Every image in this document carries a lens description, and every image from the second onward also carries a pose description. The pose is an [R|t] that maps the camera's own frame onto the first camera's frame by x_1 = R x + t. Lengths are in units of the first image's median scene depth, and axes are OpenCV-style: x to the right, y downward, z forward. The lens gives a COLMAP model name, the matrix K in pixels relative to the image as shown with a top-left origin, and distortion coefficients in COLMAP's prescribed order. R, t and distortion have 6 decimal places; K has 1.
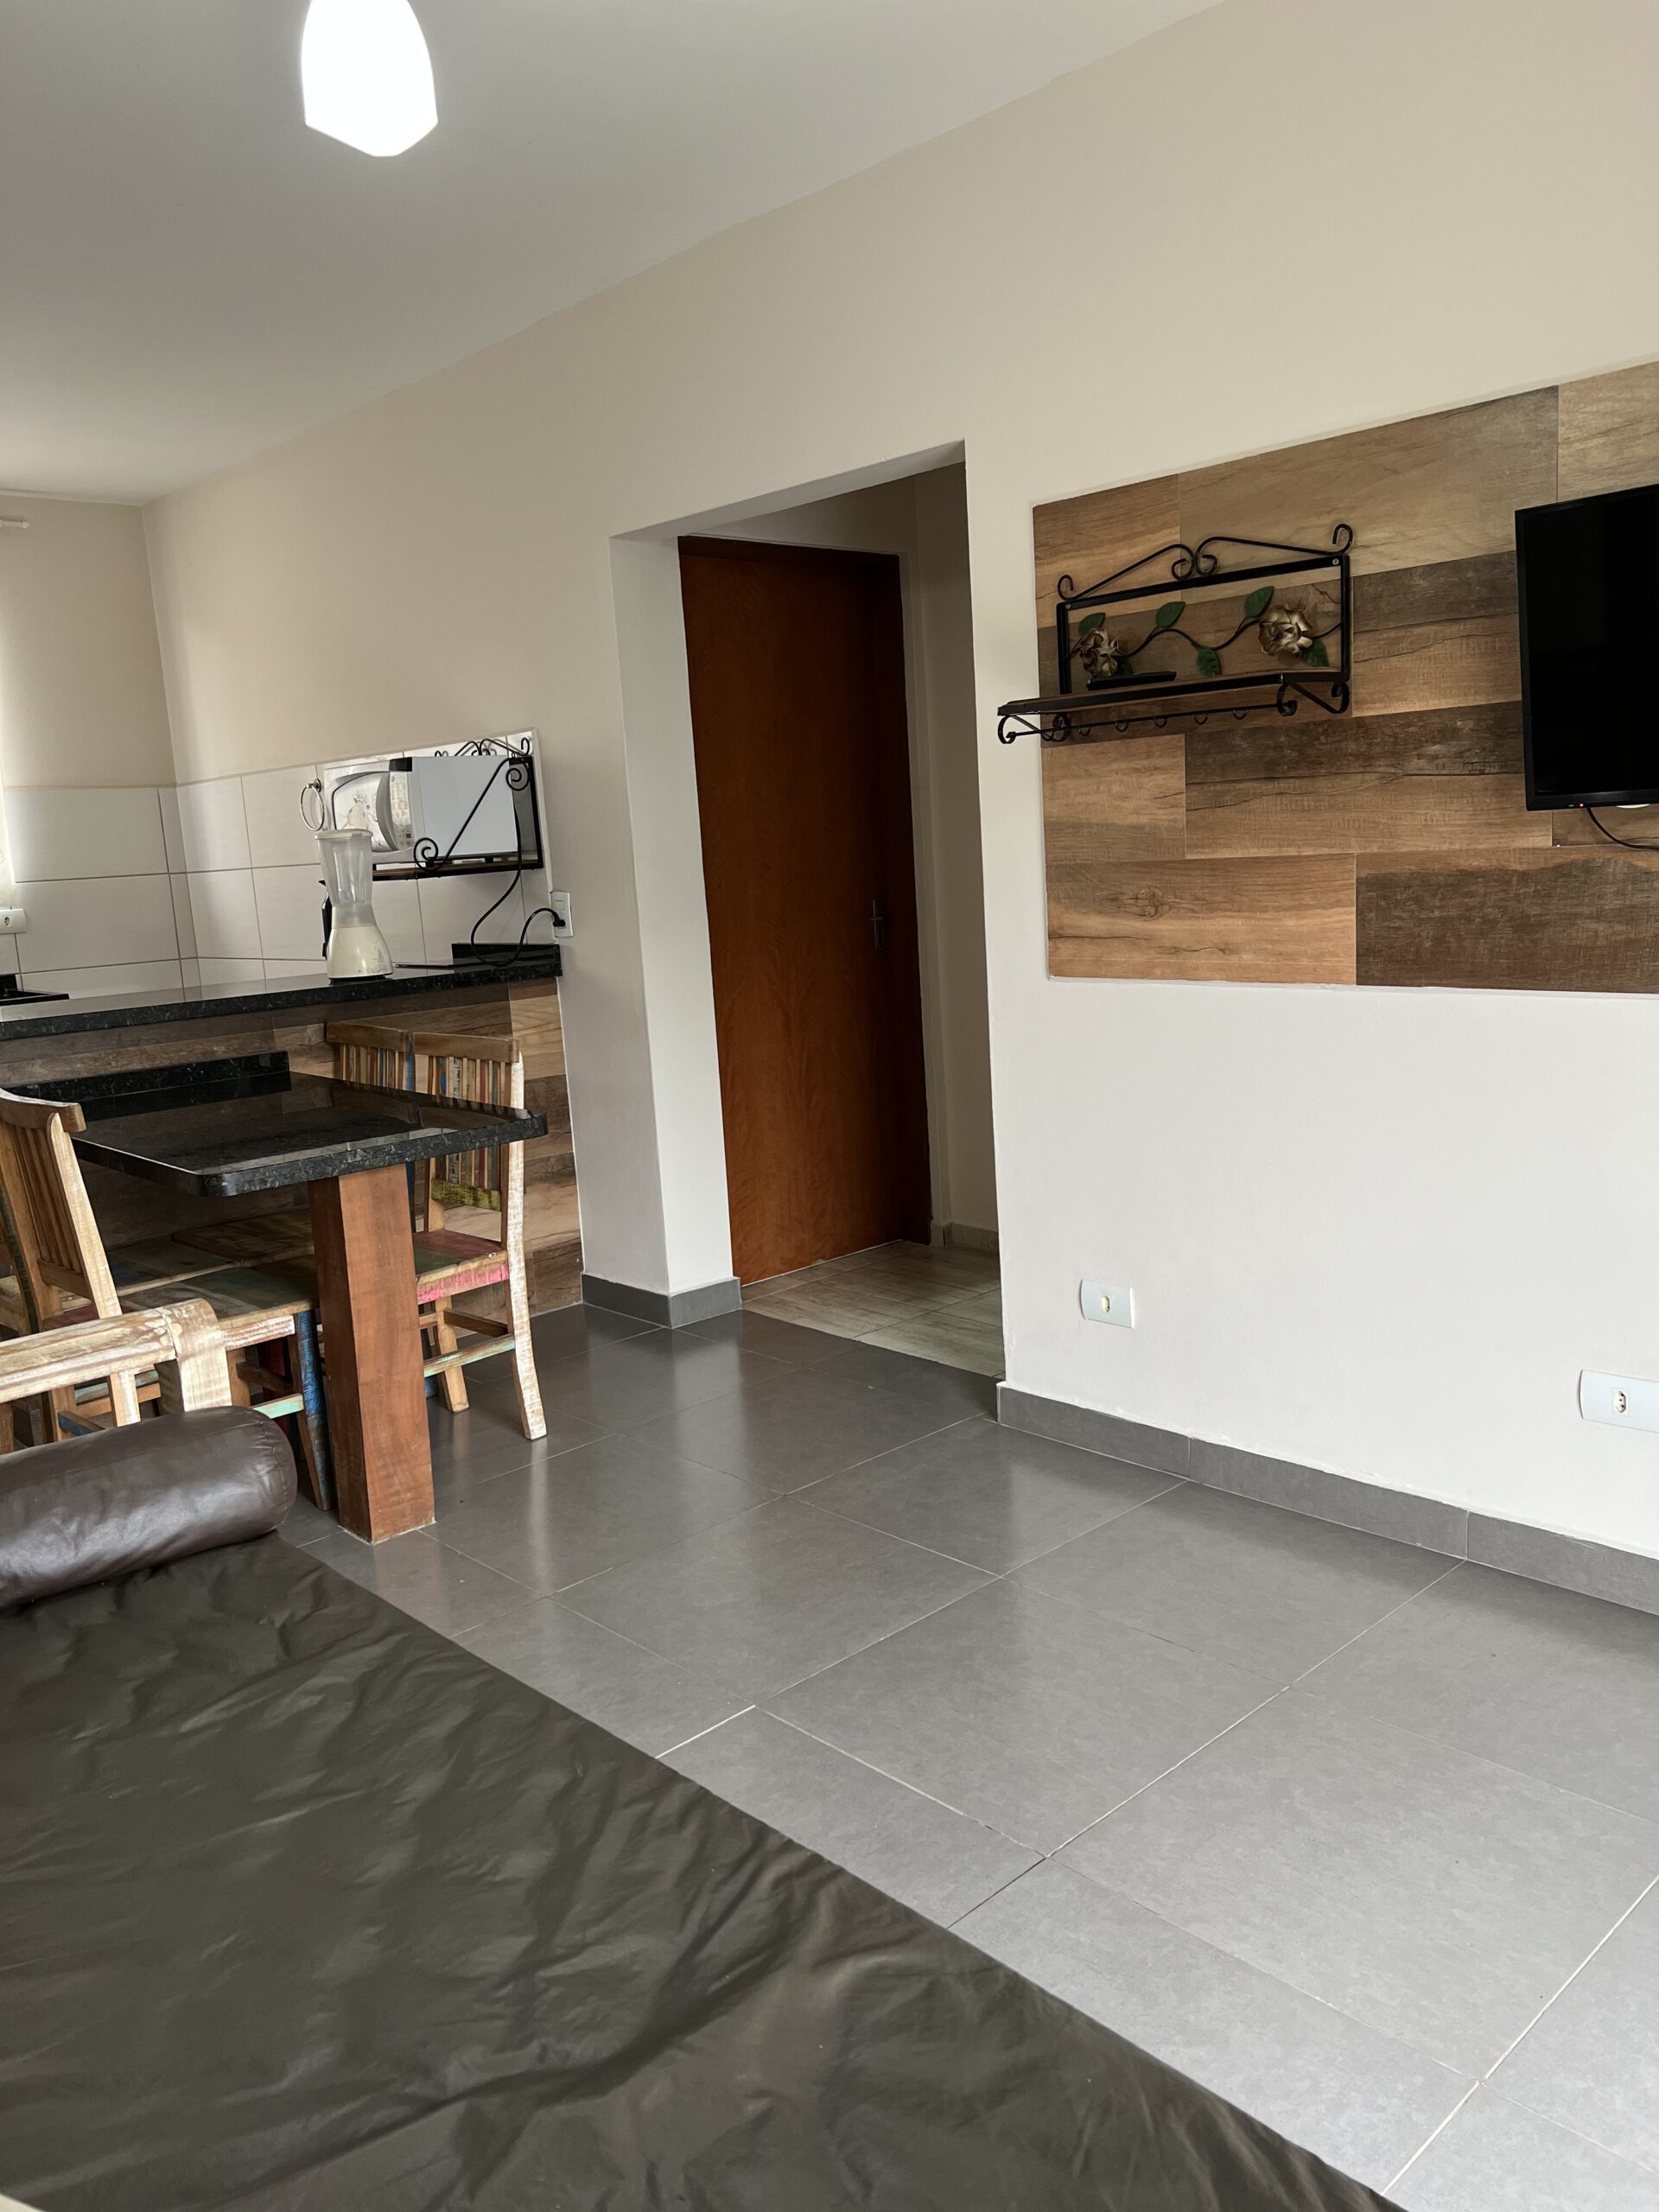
lens RADIAL K [[1652.8, 0, 813.4], [0, 1652.8, 1109.4], [0, 0, 1]] dist [0.051801, -0.061744]
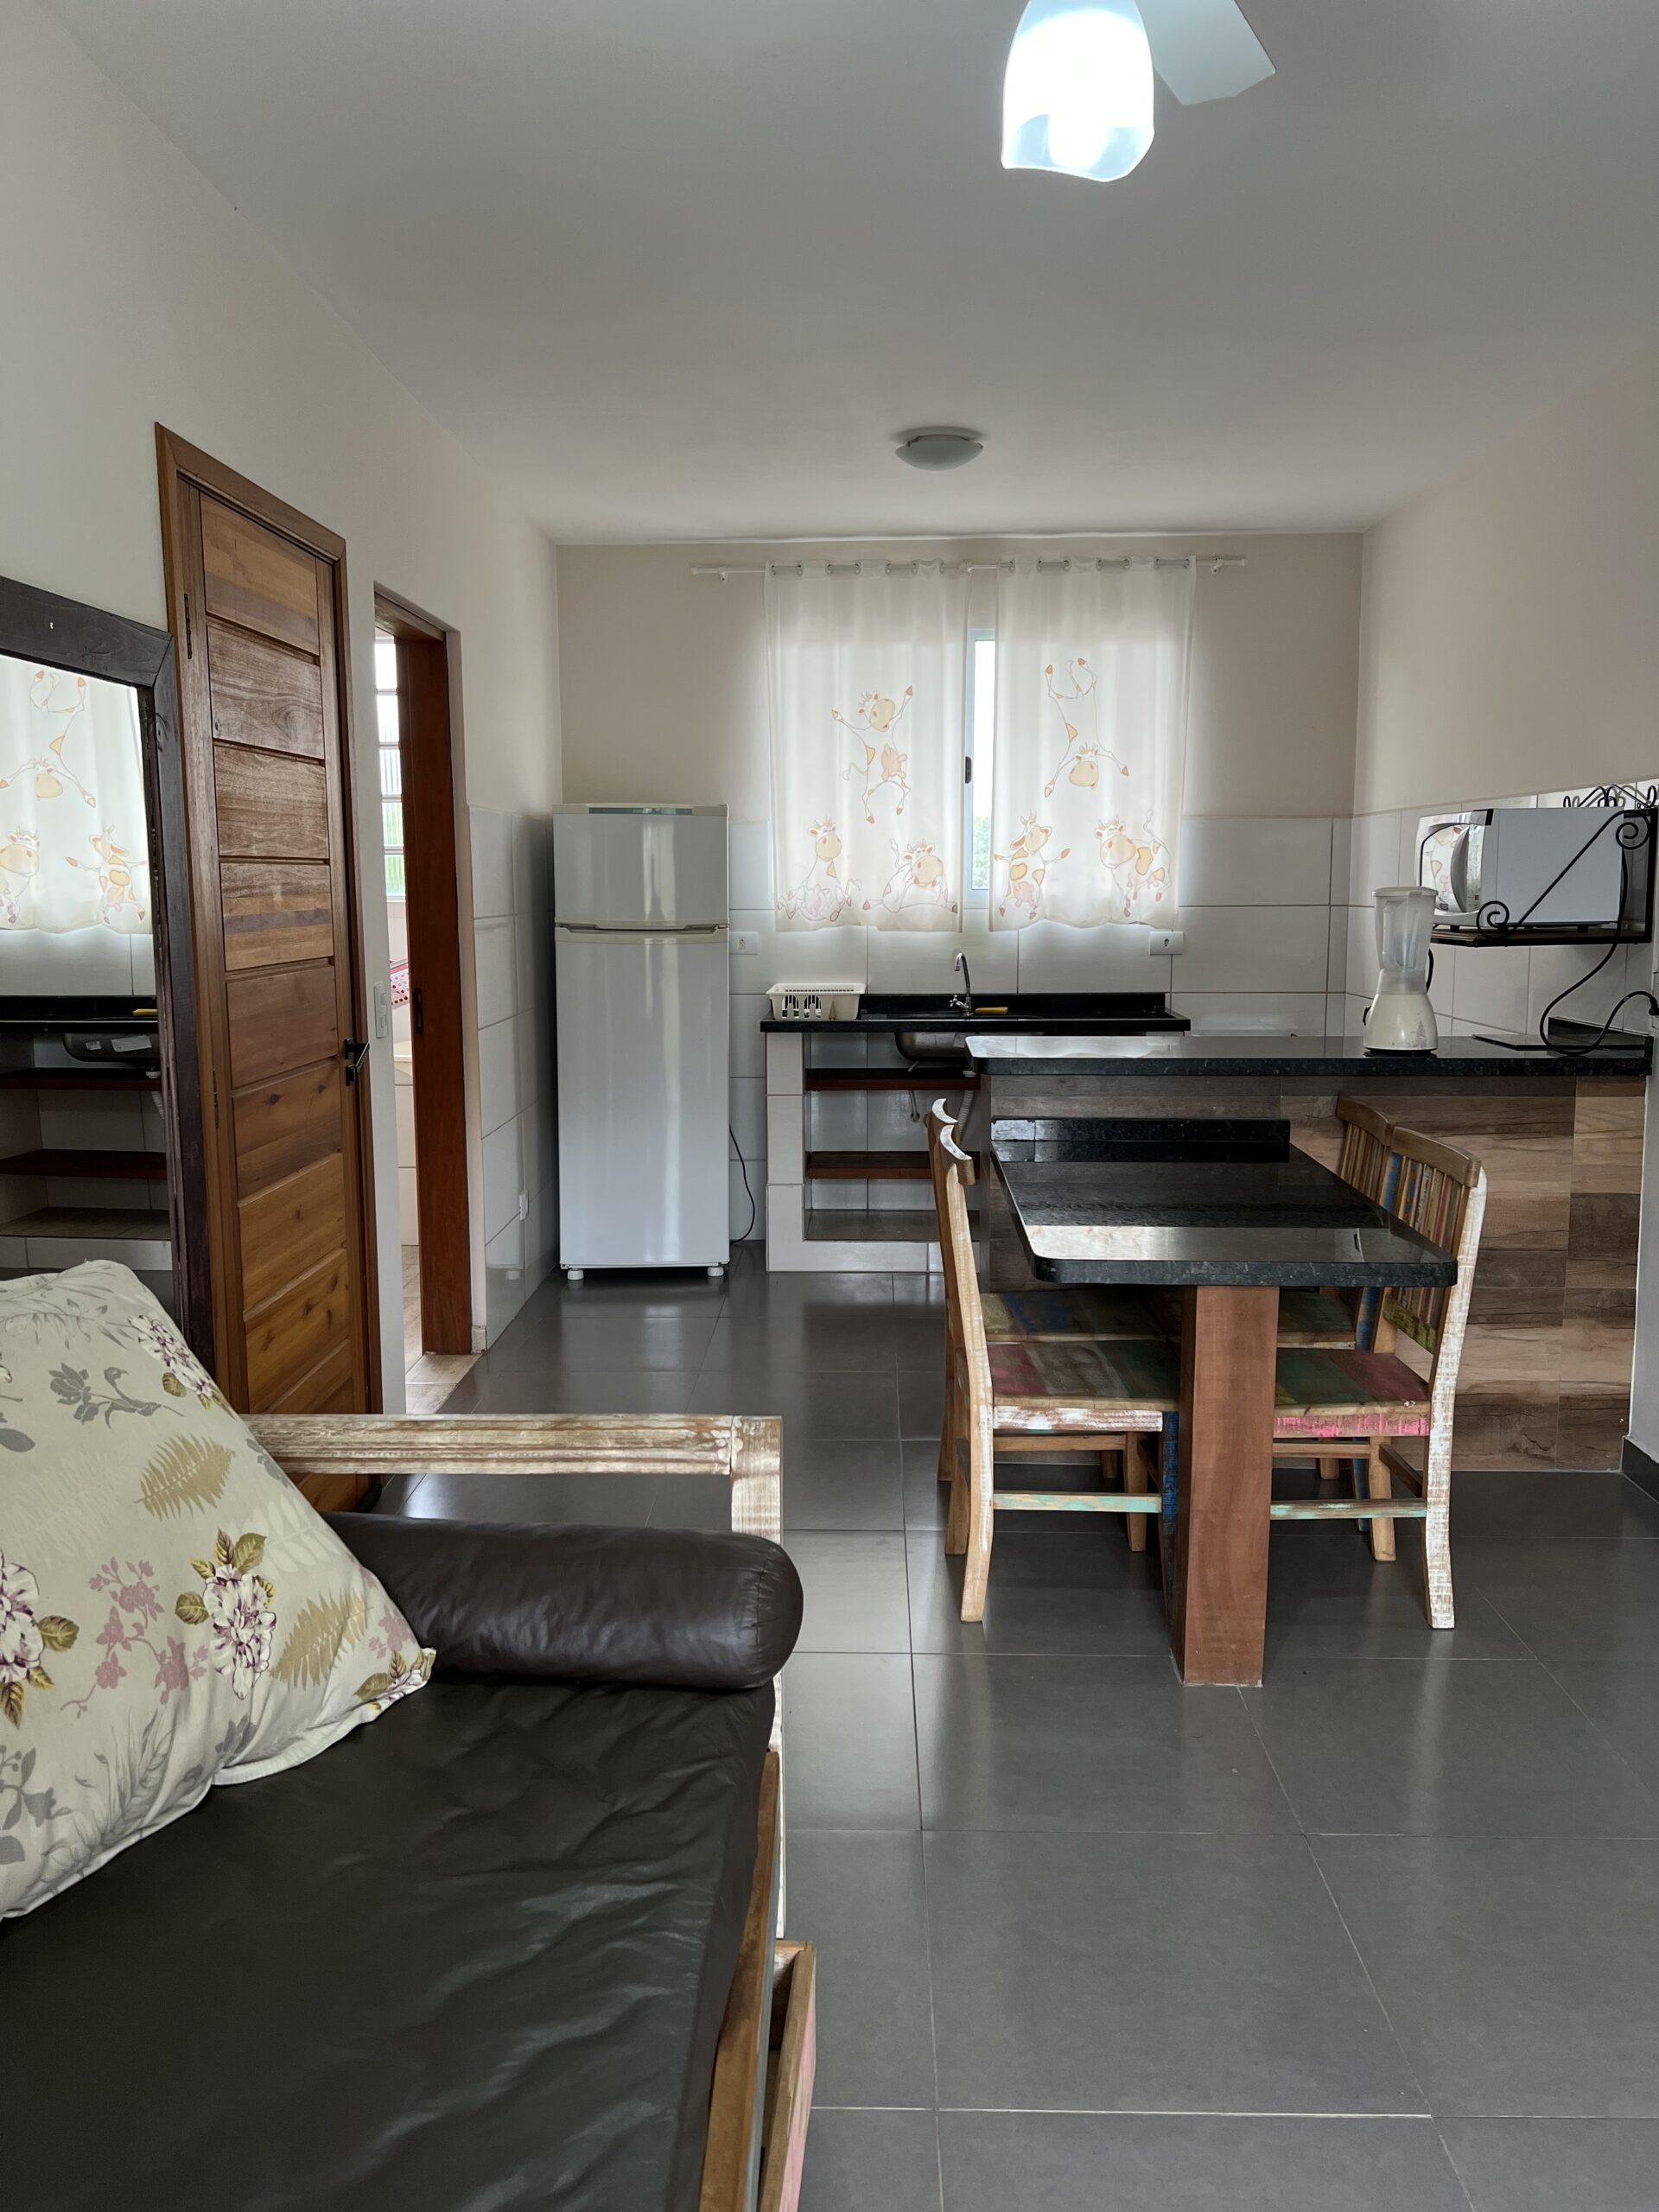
lens RADIAL K [[1652.8, 0, 837.5], [0, 1652.8, 1095.3], [0, 0, 1]] dist [0.051801, -0.061744]
pose [[0.717292, 0.148006, -0.680872, 0.139067], [-0.152199, 0.986864, 0.054181, -0.063040], [0.679947, 0.064765, 0.730395, 0.147792]]
